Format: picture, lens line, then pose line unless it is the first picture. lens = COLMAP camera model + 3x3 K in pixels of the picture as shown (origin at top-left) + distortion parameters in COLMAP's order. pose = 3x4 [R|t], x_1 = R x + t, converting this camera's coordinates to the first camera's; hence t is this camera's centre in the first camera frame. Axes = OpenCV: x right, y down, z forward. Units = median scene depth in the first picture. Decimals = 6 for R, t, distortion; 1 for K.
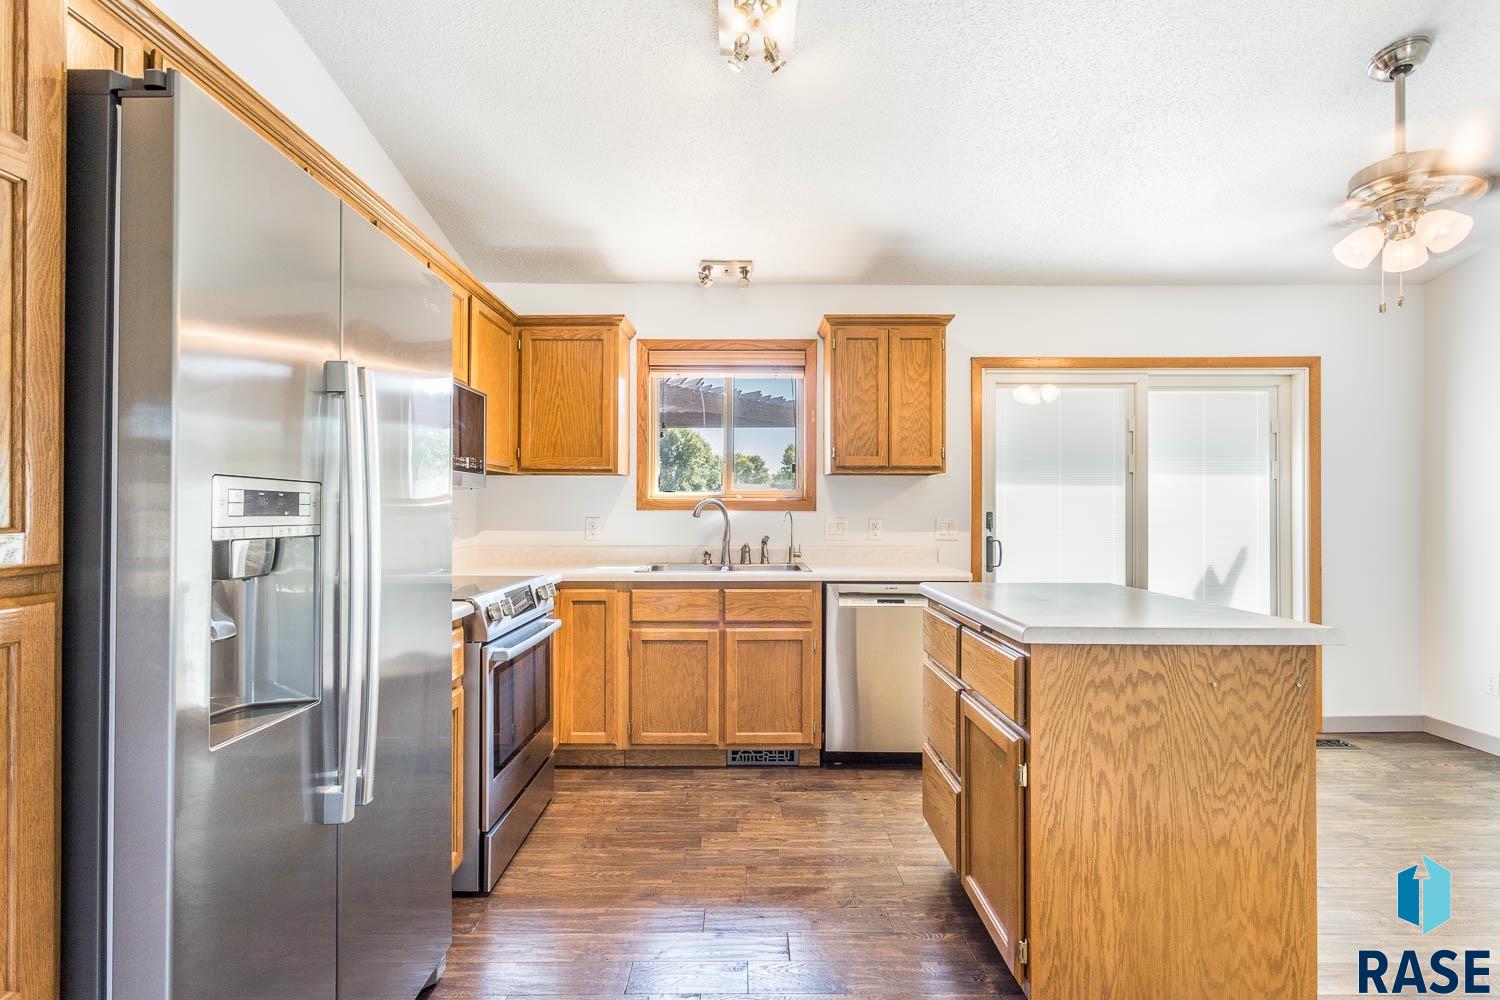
lens RADIAL K [[705.9, 0, 742.6], [0, 705.9, 498.7], [0, 0, 1]] dist [0.001593, -0.003739]
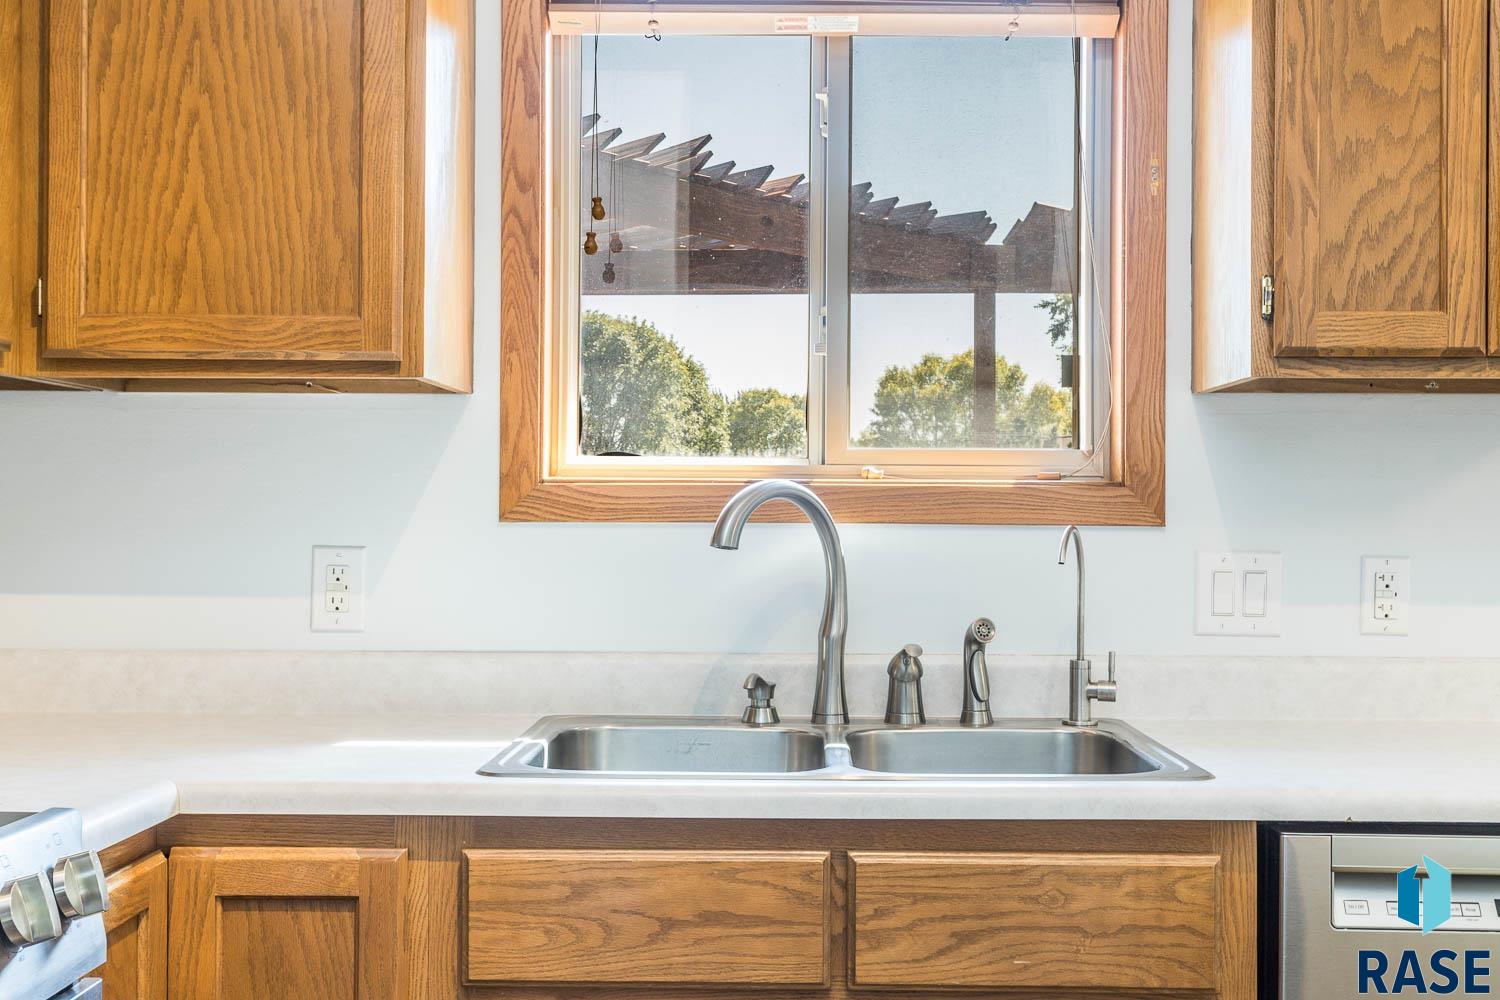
lens RADIAL K [[1714.4, 0, 749.2], [0, 1714.4, 499.4], [0, 0, 1]] dist [-0.070402, 0.000000]
pose [[0.999790, 0.003423, -0.020193, -0.044726], [-0.003364, 0.999990, 0.002930, 0.006524], [0.020203, -0.002862, 0.999792, 0.384140]]
